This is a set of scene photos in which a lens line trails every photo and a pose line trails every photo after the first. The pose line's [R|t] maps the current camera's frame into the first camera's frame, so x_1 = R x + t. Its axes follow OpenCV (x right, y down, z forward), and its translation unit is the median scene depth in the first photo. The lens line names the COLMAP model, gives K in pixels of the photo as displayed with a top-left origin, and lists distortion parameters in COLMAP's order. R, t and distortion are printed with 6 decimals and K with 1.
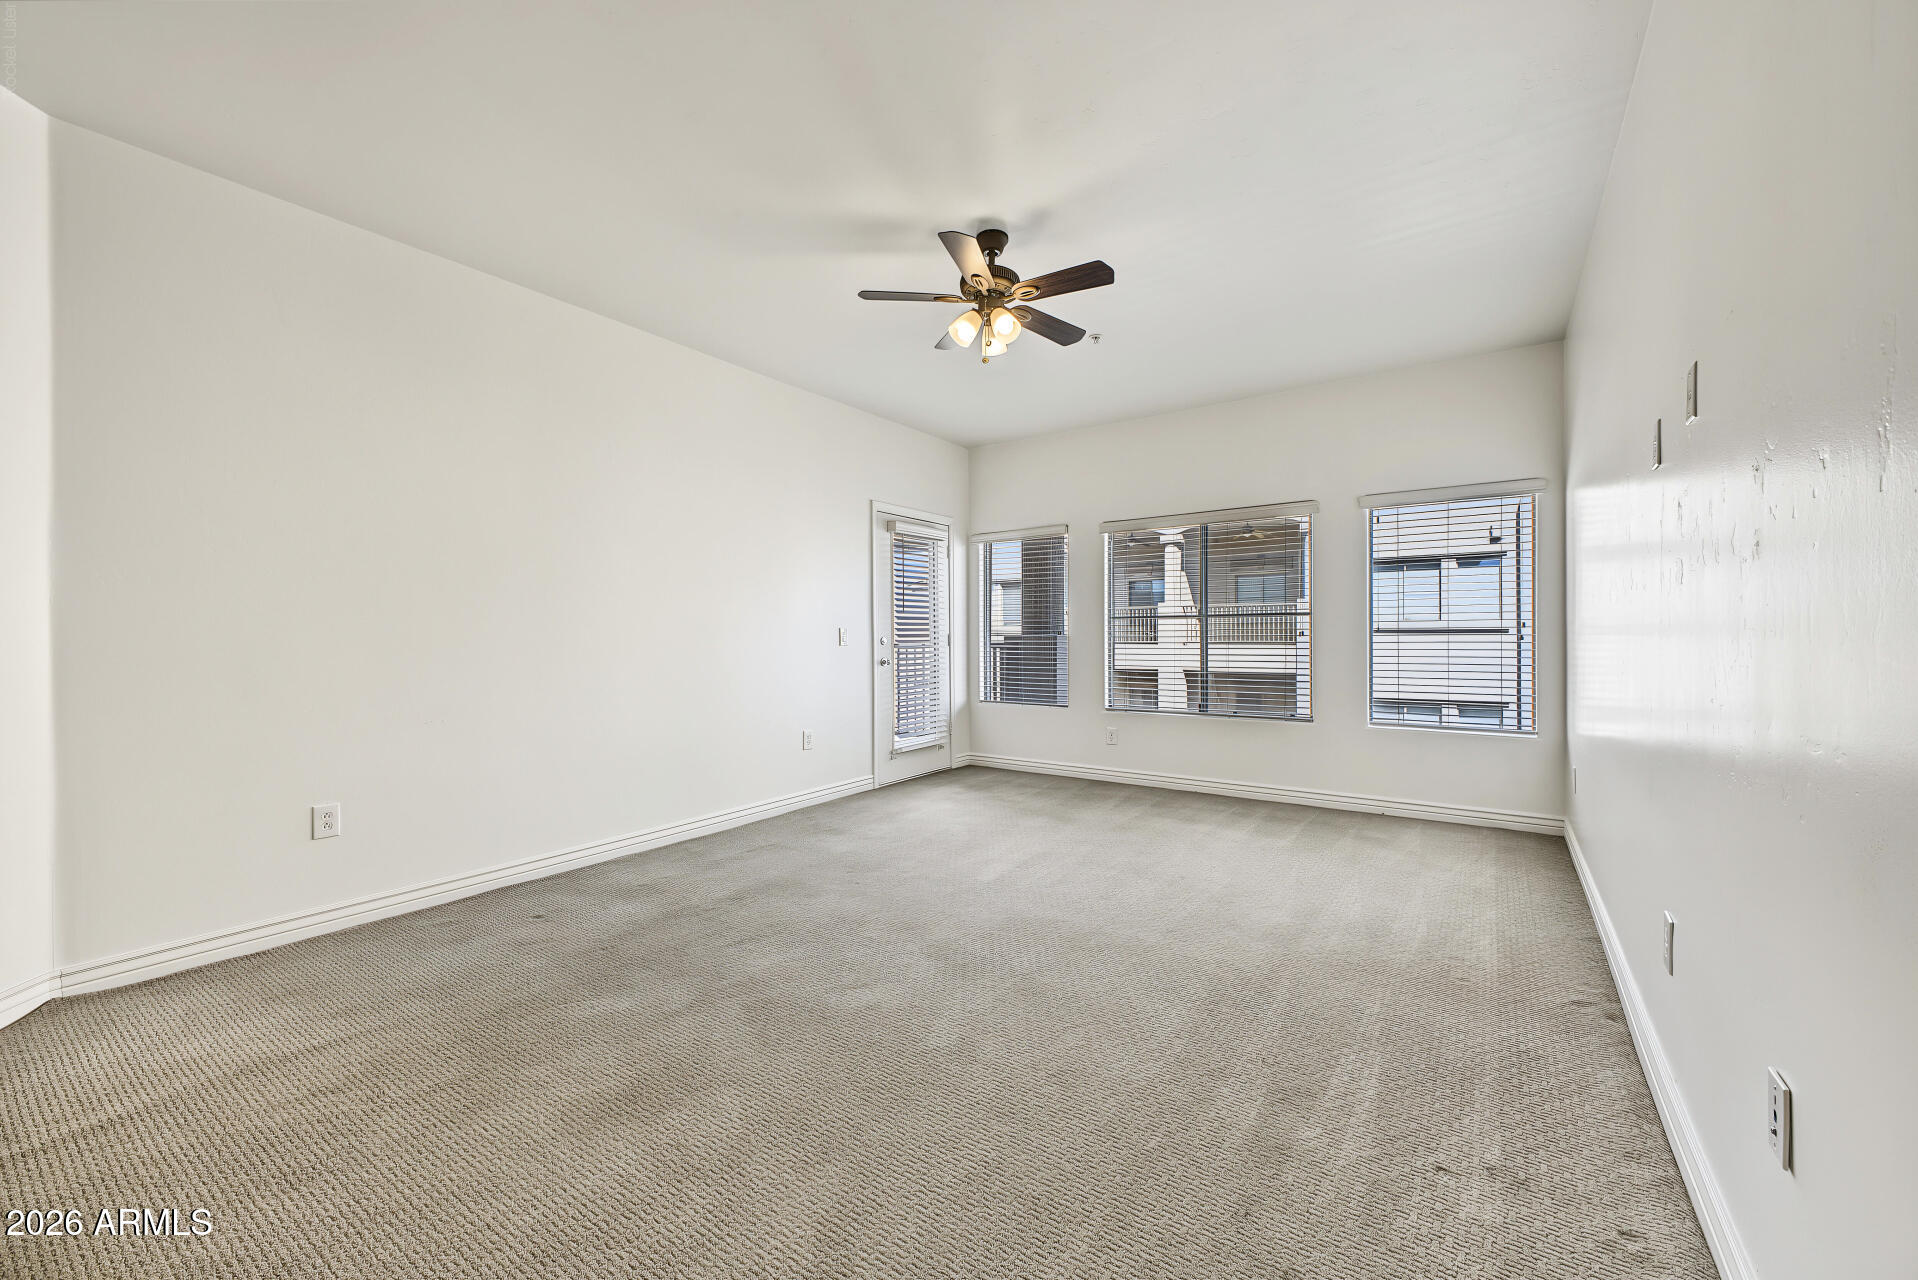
lens RADIAL K [[750.3, 0, 970.7], [0, 750.3, 639.4], [0, 0, 1]] dist [0.008953, -0.002250]
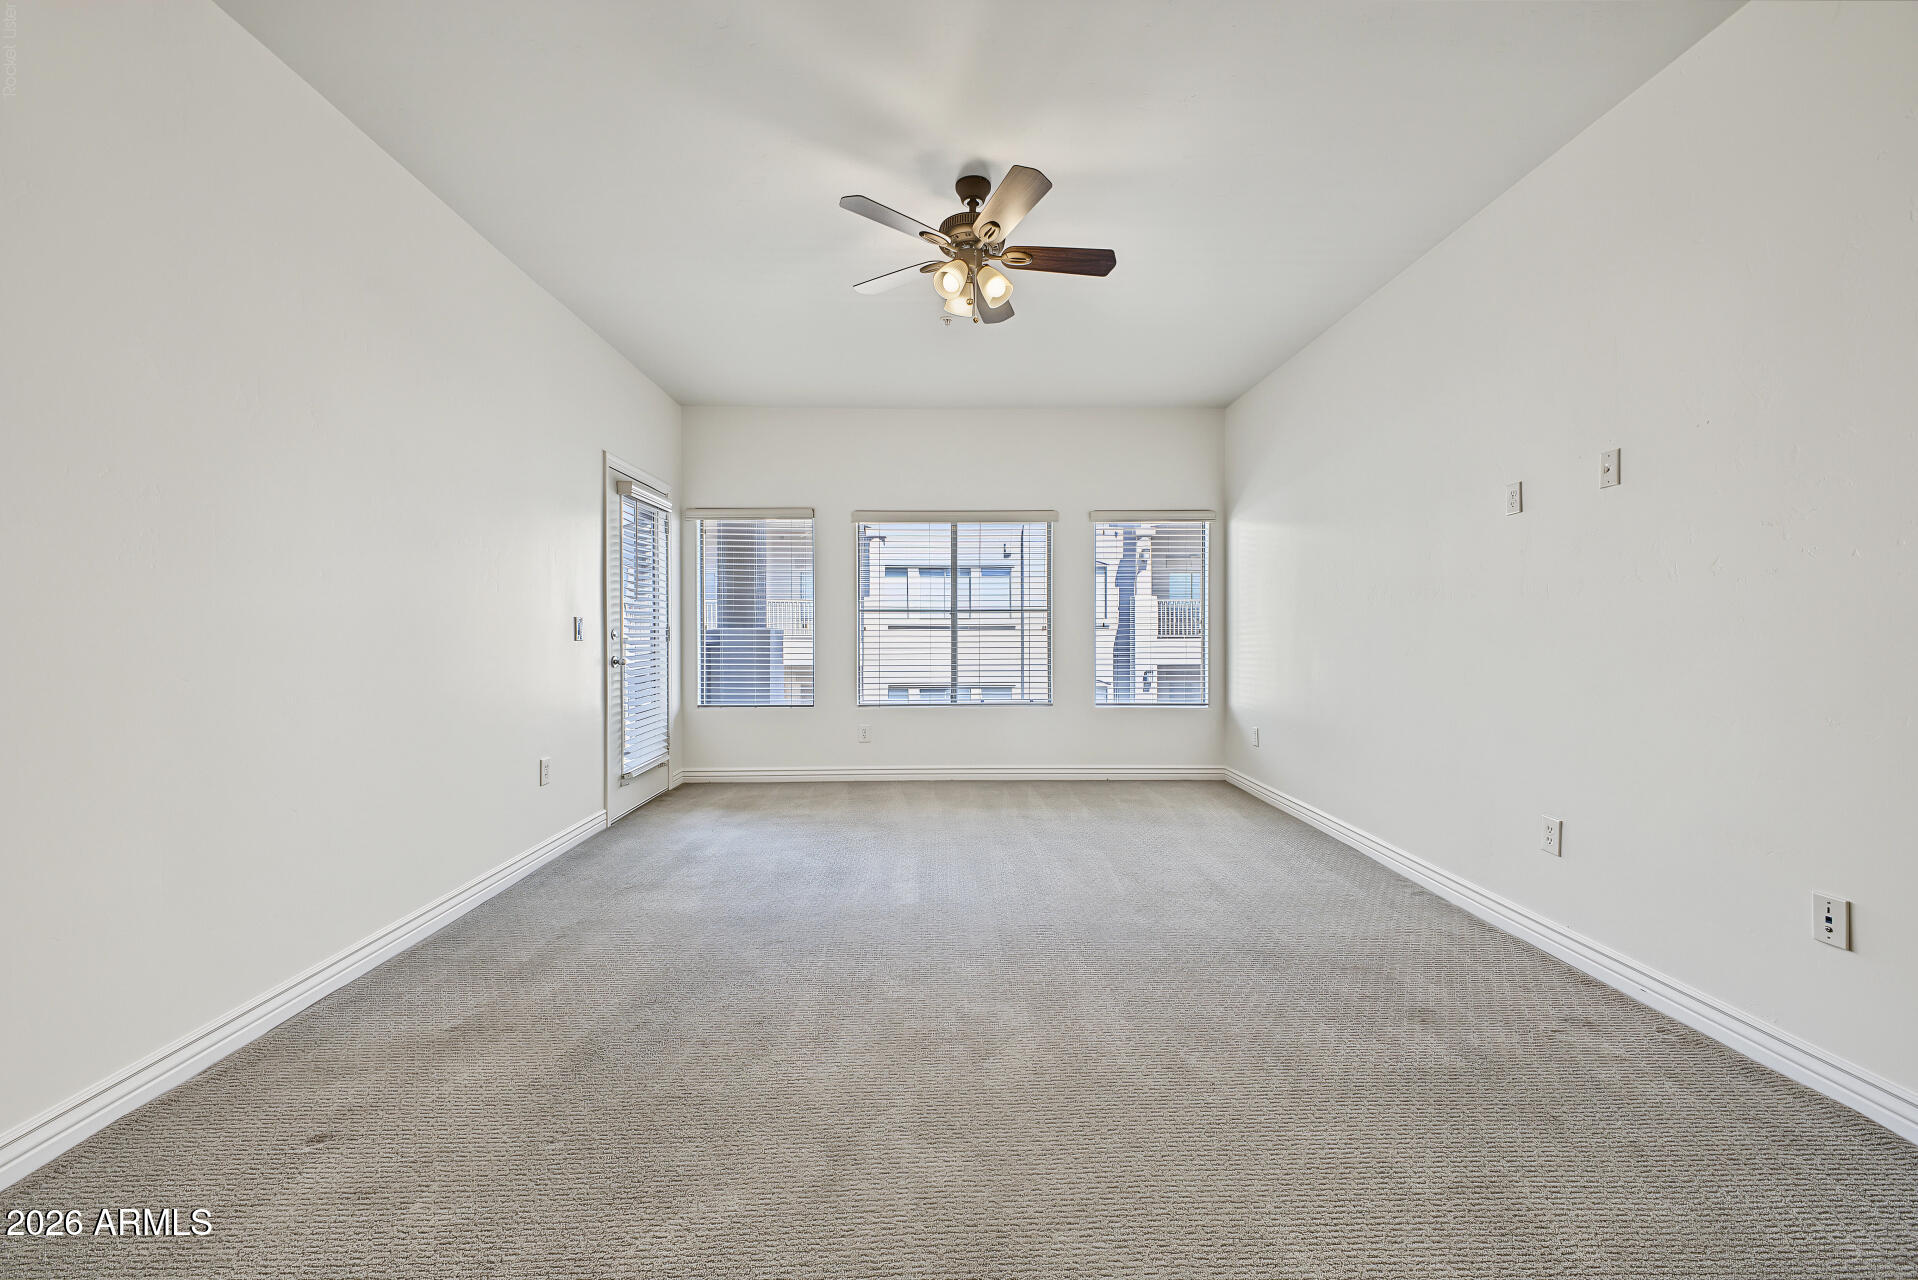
lens RADIAL K [[750.3, 0, 968.5], [0, 750.3, 634.4], [0, 0, 1]] dist [0.008953, -0.002250]
pose [[0.804756, 0.000538, 0.593605, -0.309848], [0.001266, 0.999996, -0.002622, 0.004386], [-0.593604, 0.002861, 0.804752, 0.168598]]
